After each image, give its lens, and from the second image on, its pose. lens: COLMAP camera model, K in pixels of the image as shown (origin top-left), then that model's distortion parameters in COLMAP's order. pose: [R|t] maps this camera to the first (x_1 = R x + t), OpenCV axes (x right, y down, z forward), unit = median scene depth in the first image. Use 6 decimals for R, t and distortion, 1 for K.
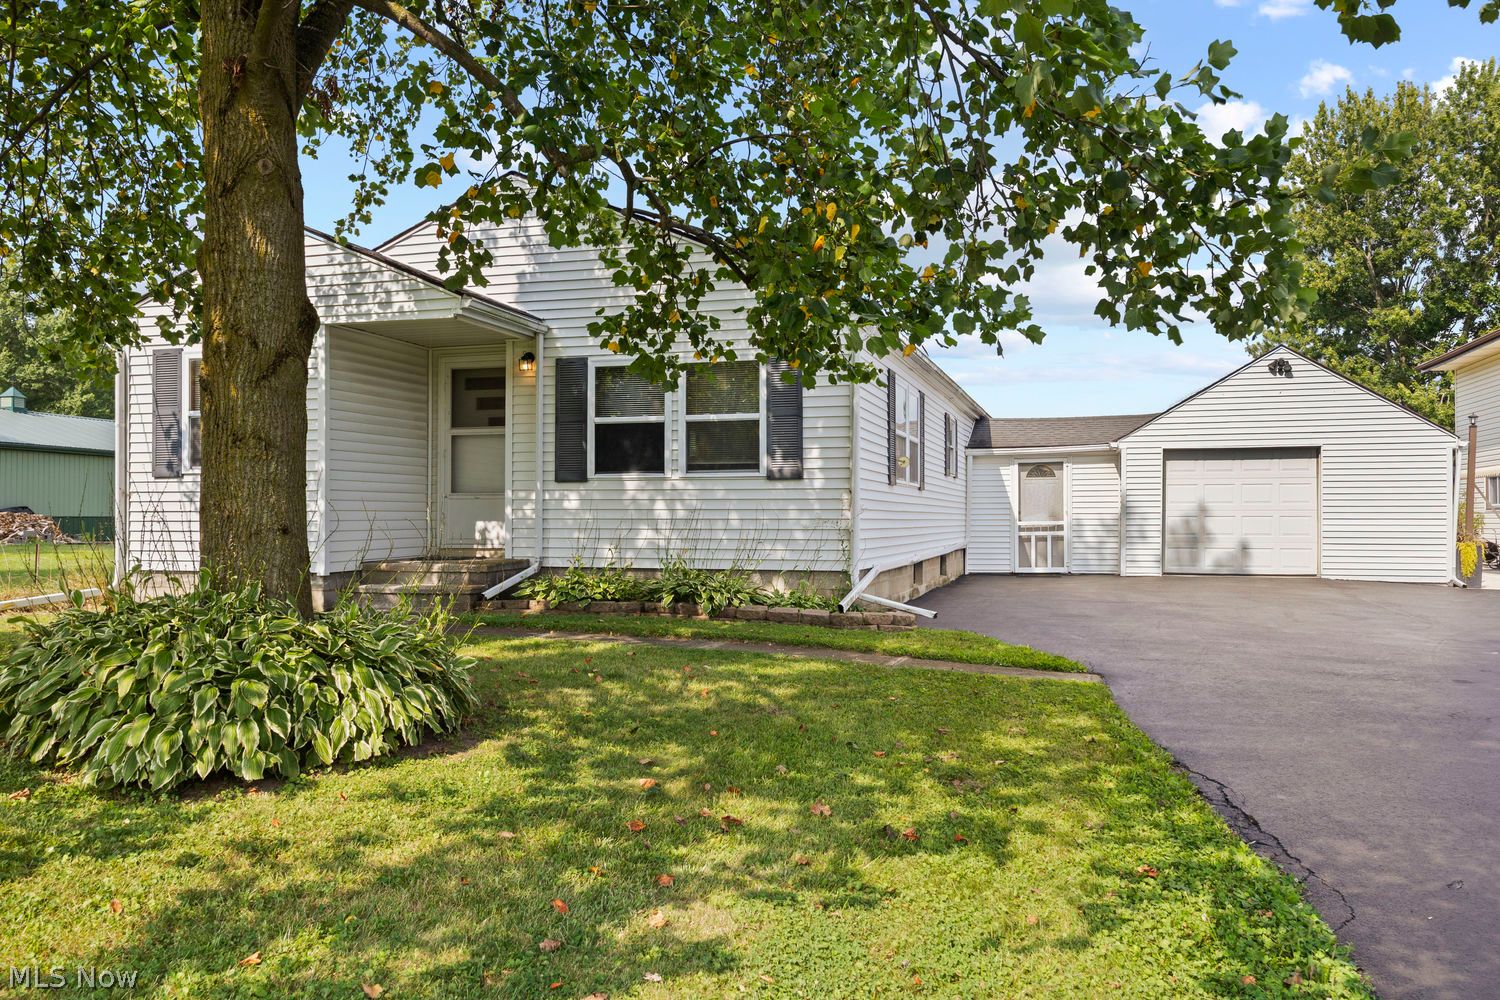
lens RADIAL K [[1145.6, 0, 751.8], [0, 1145.6, 499.9], [0, 0, 1]] dist [-0.000910, -0.001505]
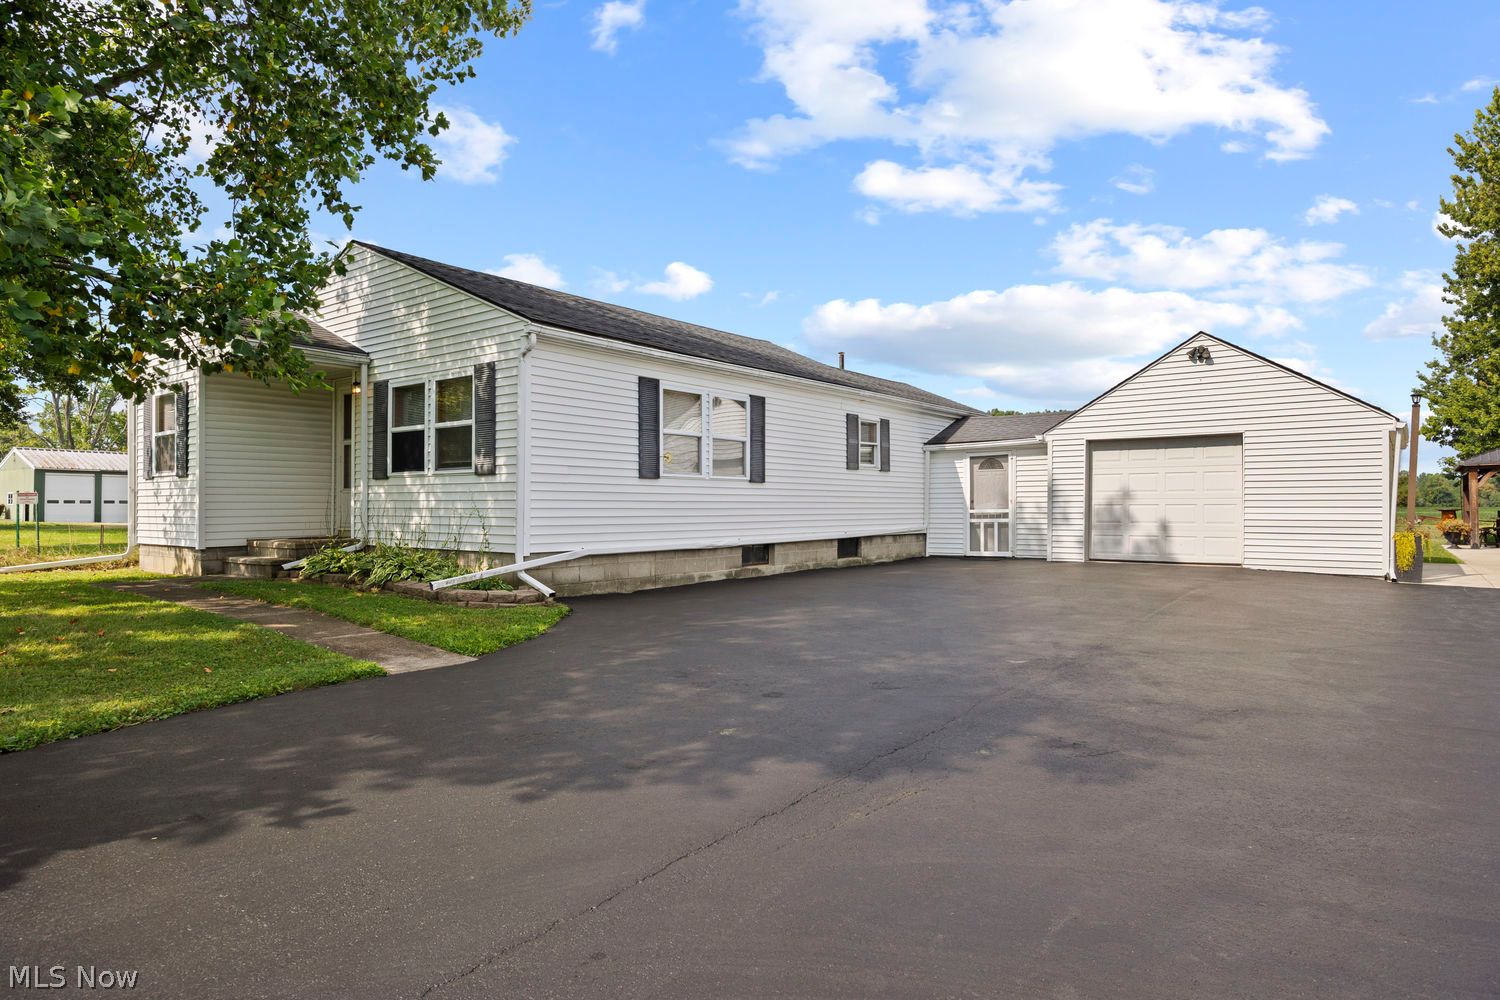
lens RADIAL K [[869.6, 0, 749.6], [0, 869.6, 497.4], [0, 0, 1]] dist [0.000632, 0.001839]
pose [[0.934205, -0.004443, -0.356710, 0.564124], [0.006710, 0.999964, 0.005118, 0.002707], [0.356675, -0.007175, 0.934201, 0.238679]]
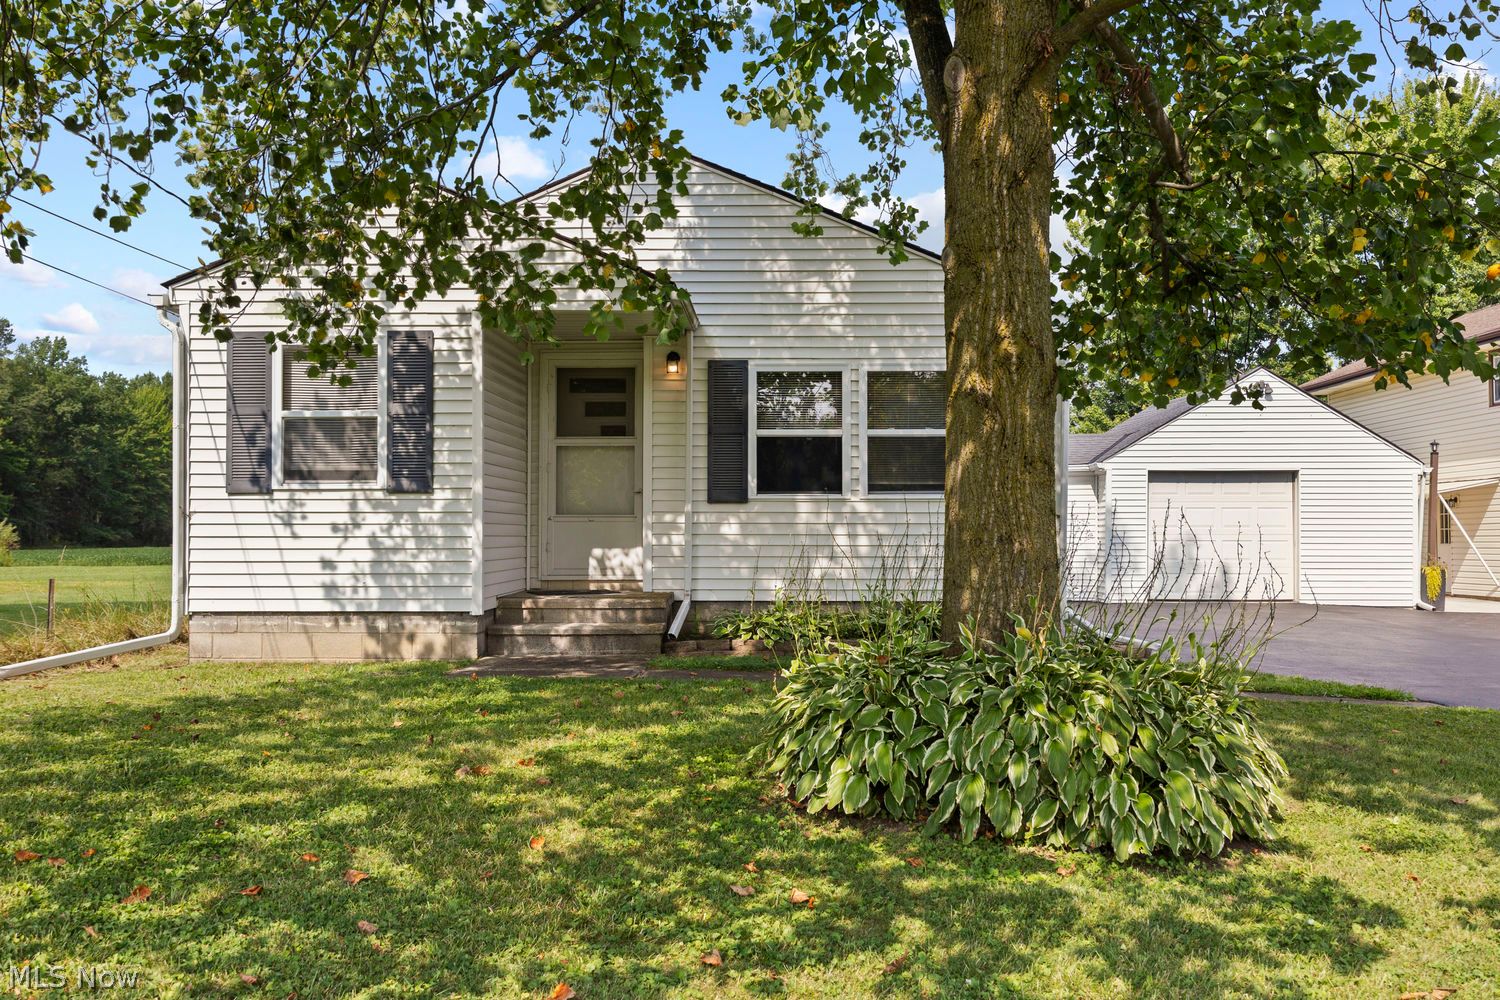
lens RADIAL K [[1326.1, 0, 753.5], [0, 1326.1, 511.6], [0, 0, 1]] dist [-0.007156, -0.002165]
pose [[0.965210, 0.005768, 0.261411, -0.396622], [-0.004245, 0.999971, -0.006391, -0.002681], [-0.261440, 0.005059, 0.965207, 0.023632]]
